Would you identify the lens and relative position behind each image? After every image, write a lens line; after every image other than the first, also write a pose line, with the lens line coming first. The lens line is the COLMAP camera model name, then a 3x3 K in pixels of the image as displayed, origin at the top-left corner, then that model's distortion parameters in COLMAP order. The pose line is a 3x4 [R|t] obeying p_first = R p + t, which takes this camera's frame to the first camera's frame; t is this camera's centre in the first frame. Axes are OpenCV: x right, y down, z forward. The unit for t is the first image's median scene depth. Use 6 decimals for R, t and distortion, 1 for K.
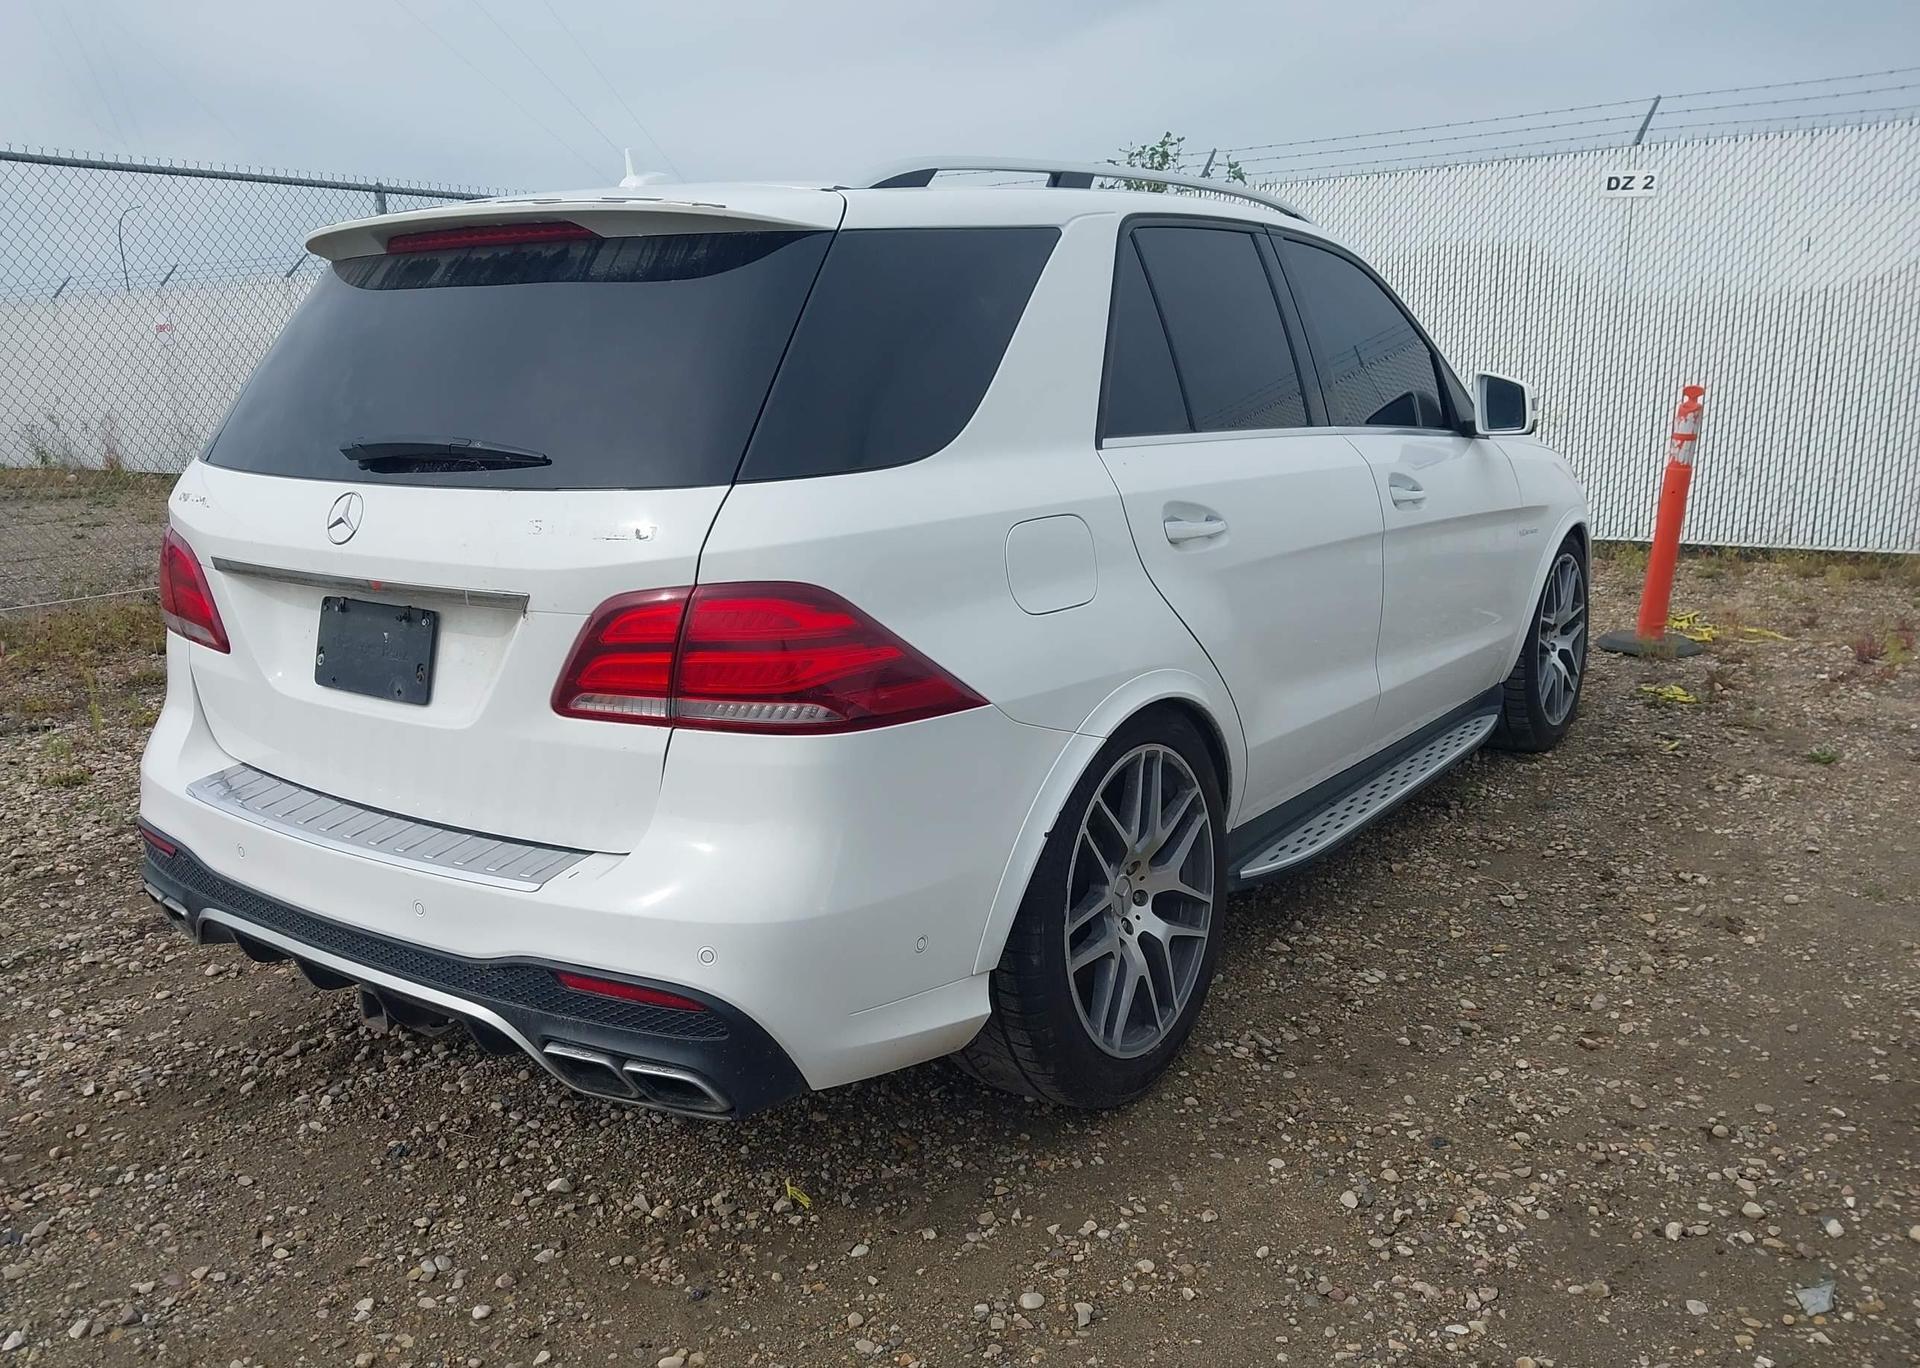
lens RADIAL K [[1485.0, 0, 960.0], [0, 1485.0, 684.0], [0, 0, 1]] dist [0.012462, -0.008771]
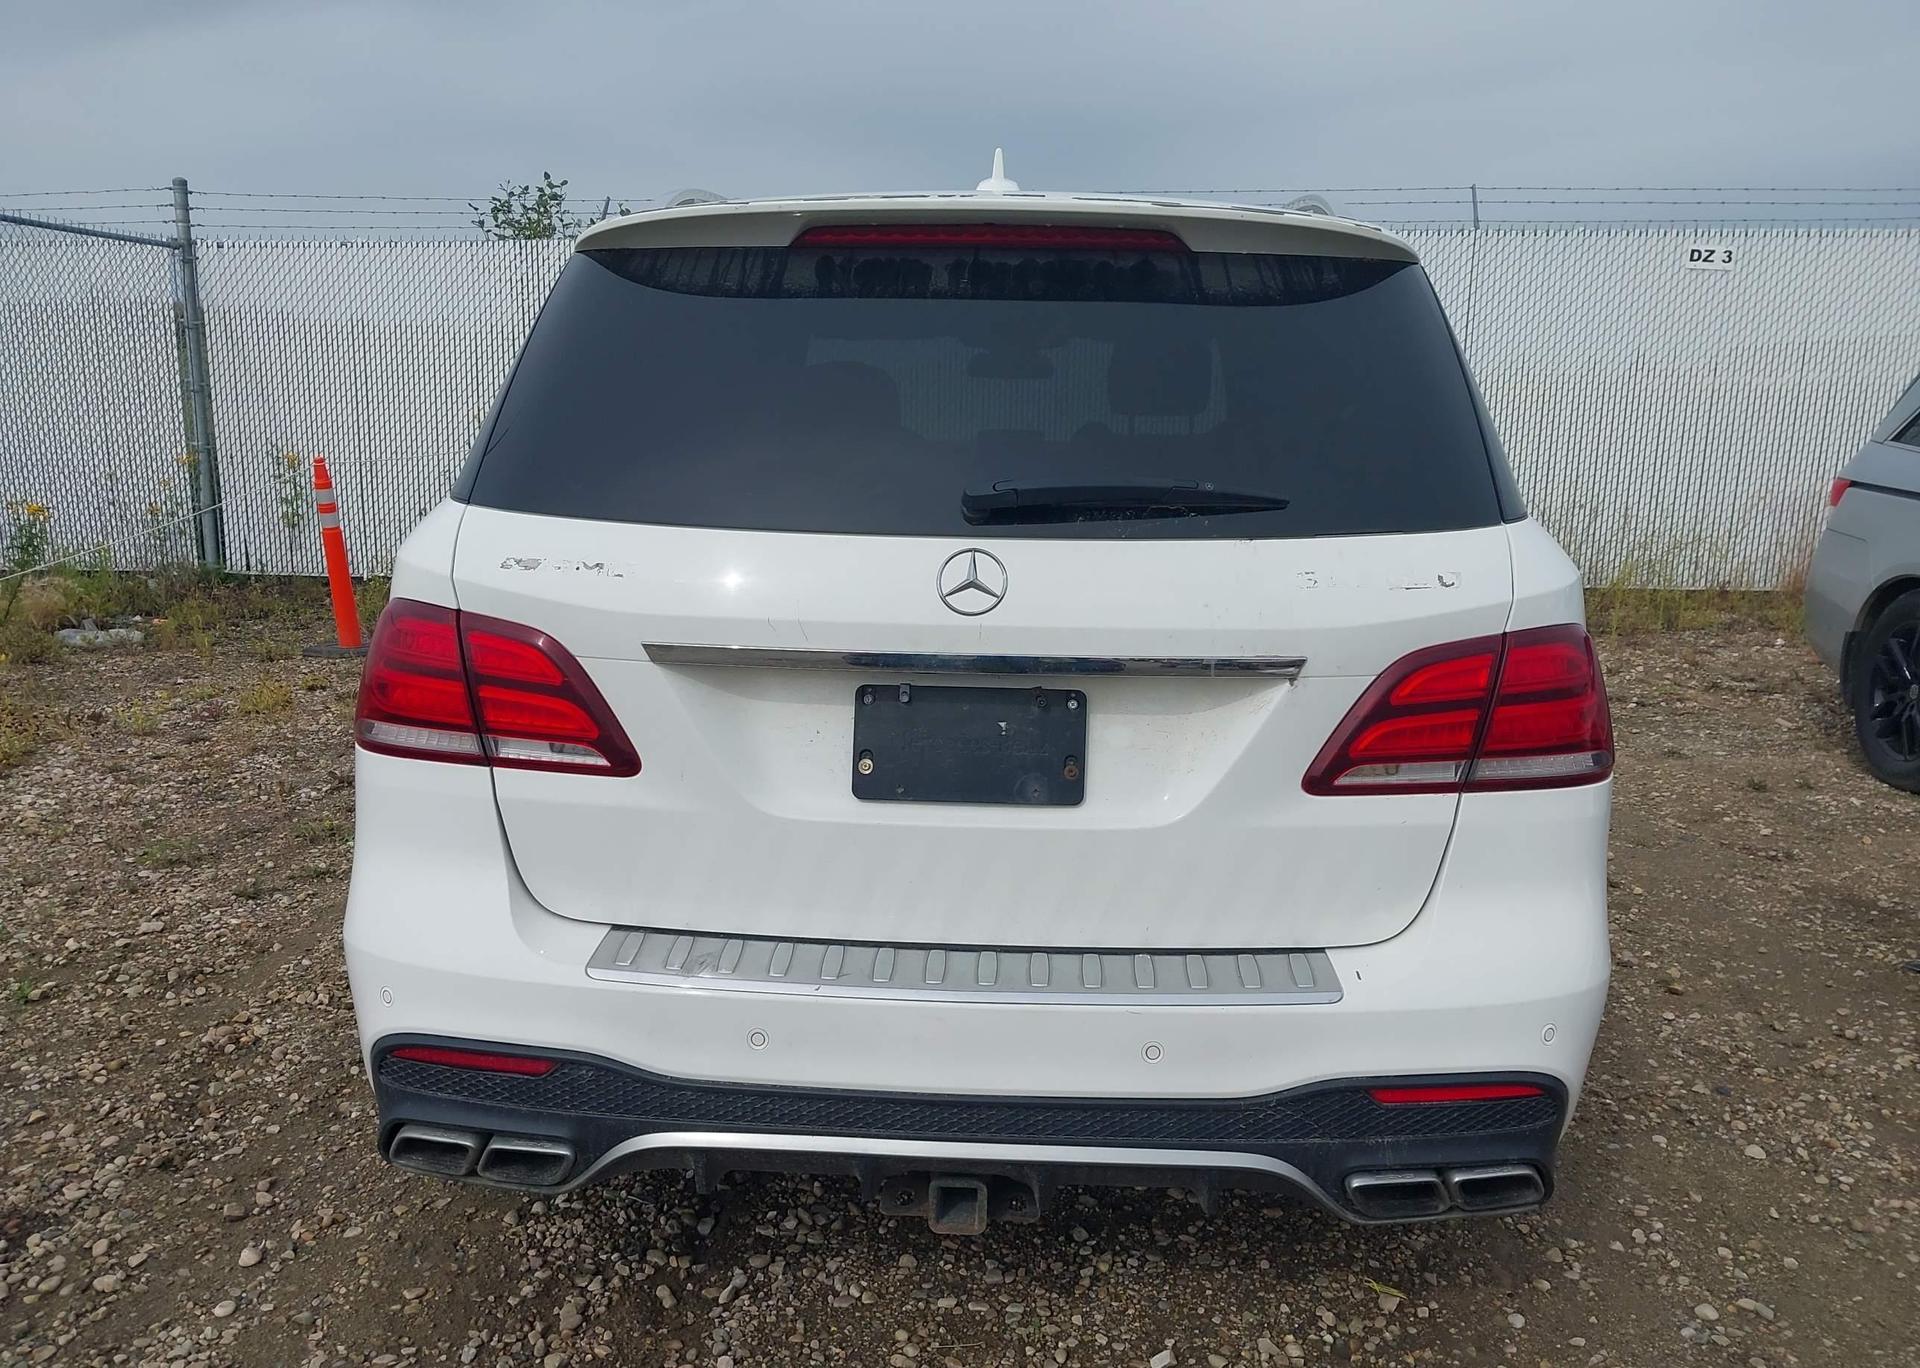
lens RADIAL K [[1485.0, 0, 960.0], [0, 1485.0, 684.0], [0, 0, 1]] dist [0.012462, -0.008771]
pose [[0.877298, -0.076102, 0.473874, -0.726619], [0.090222, 0.995896, -0.007093, -0.047256], [-0.471389, 0.048977, 0.880564, 0.280669]]
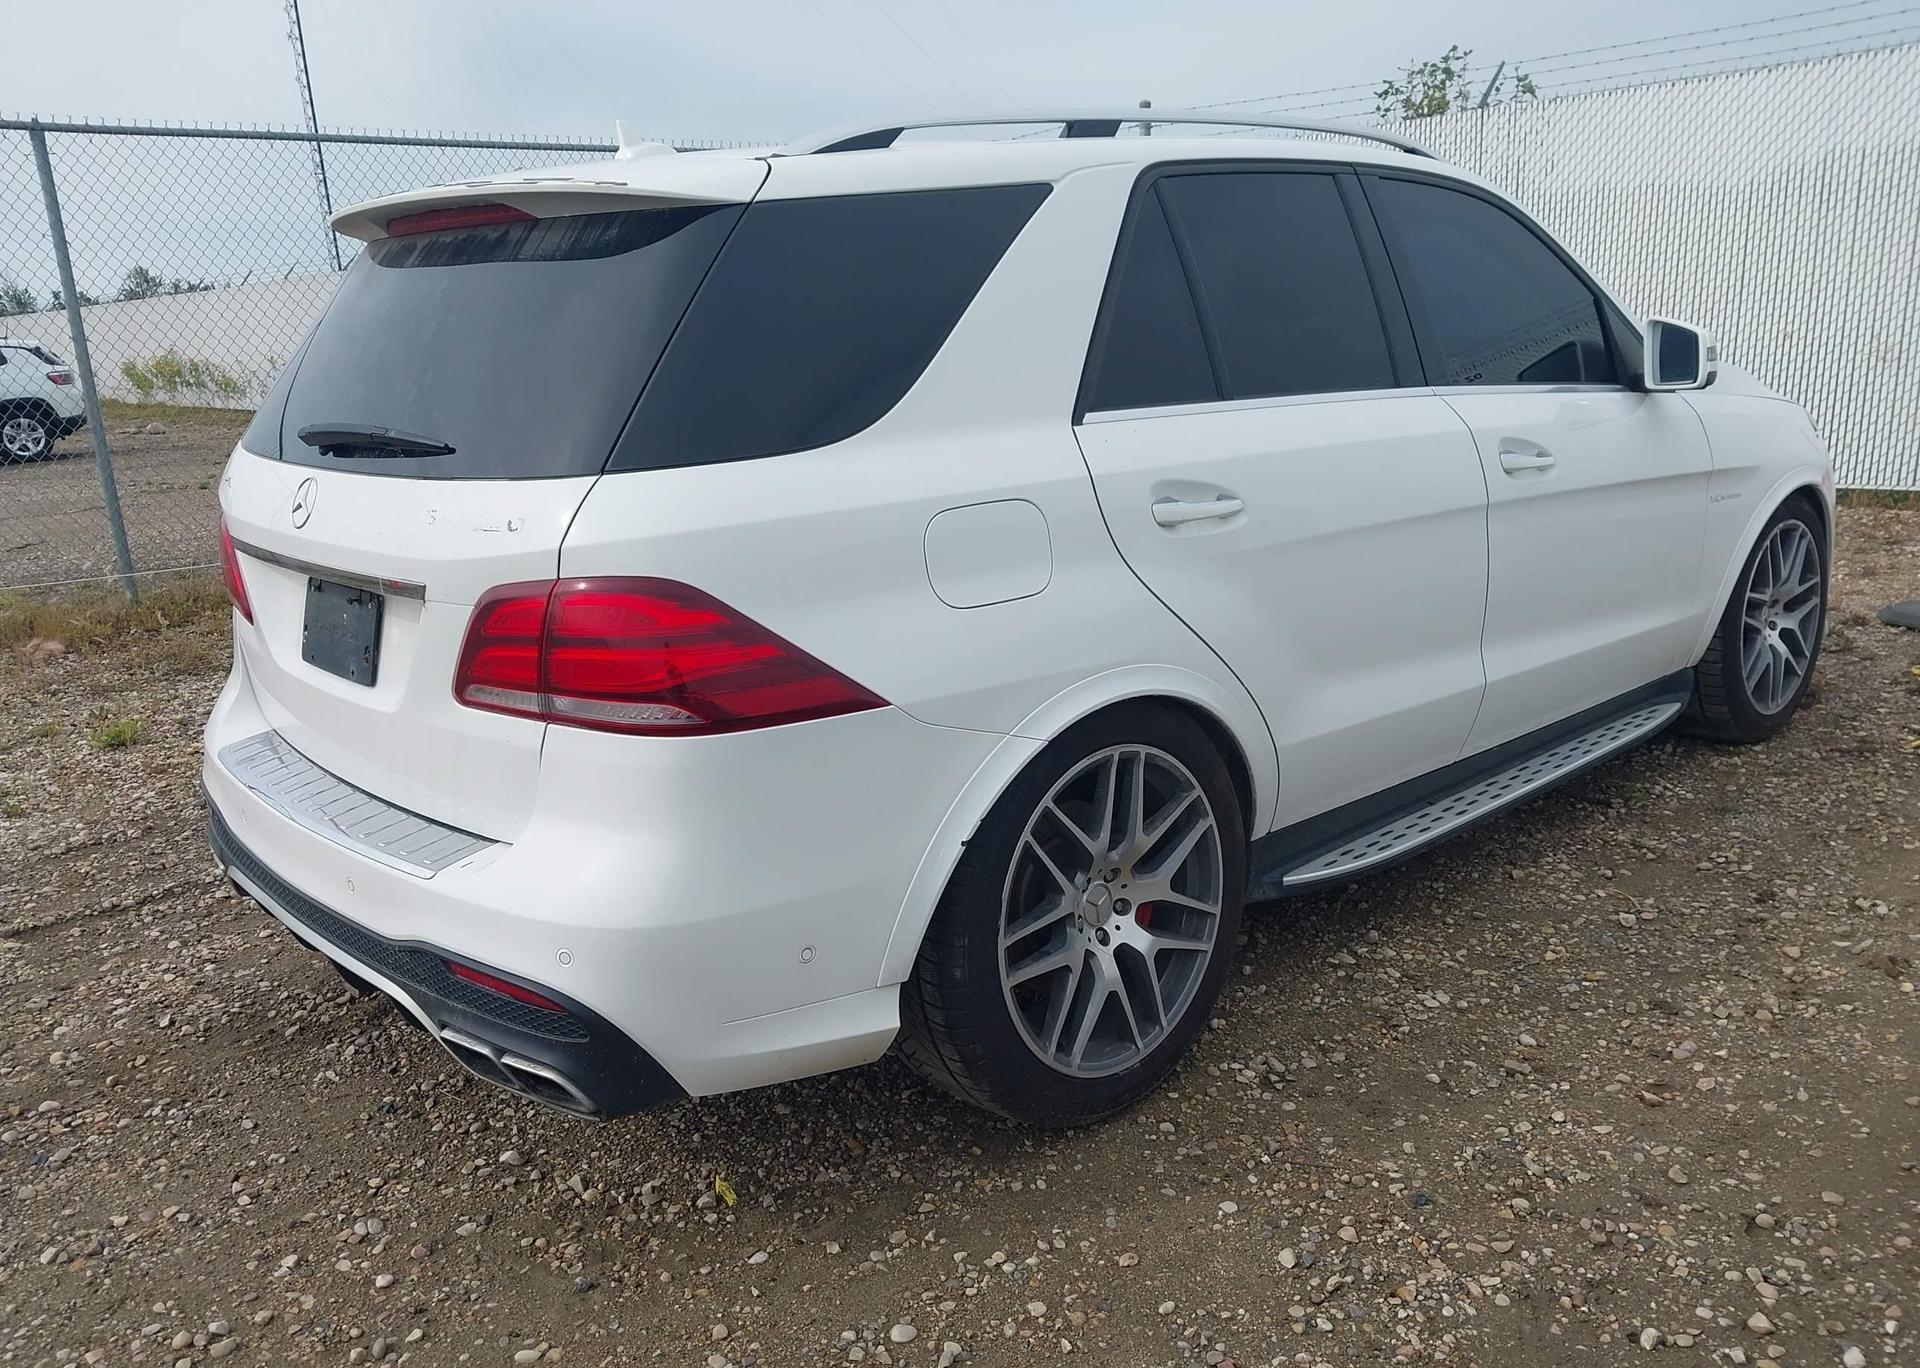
lens RADIAL K [[1487.6, 0, 960.0], [0, 1487.6, 684.0], [0, 0, 1]] dist [0.005097, 0.004015]
pose [[0.978050, 0.028965, -0.206349, 0.226191], [-0.020660, 0.998892, 0.042289, -0.035922], [0.207346, -0.037098, 0.977564, 0.074967]]
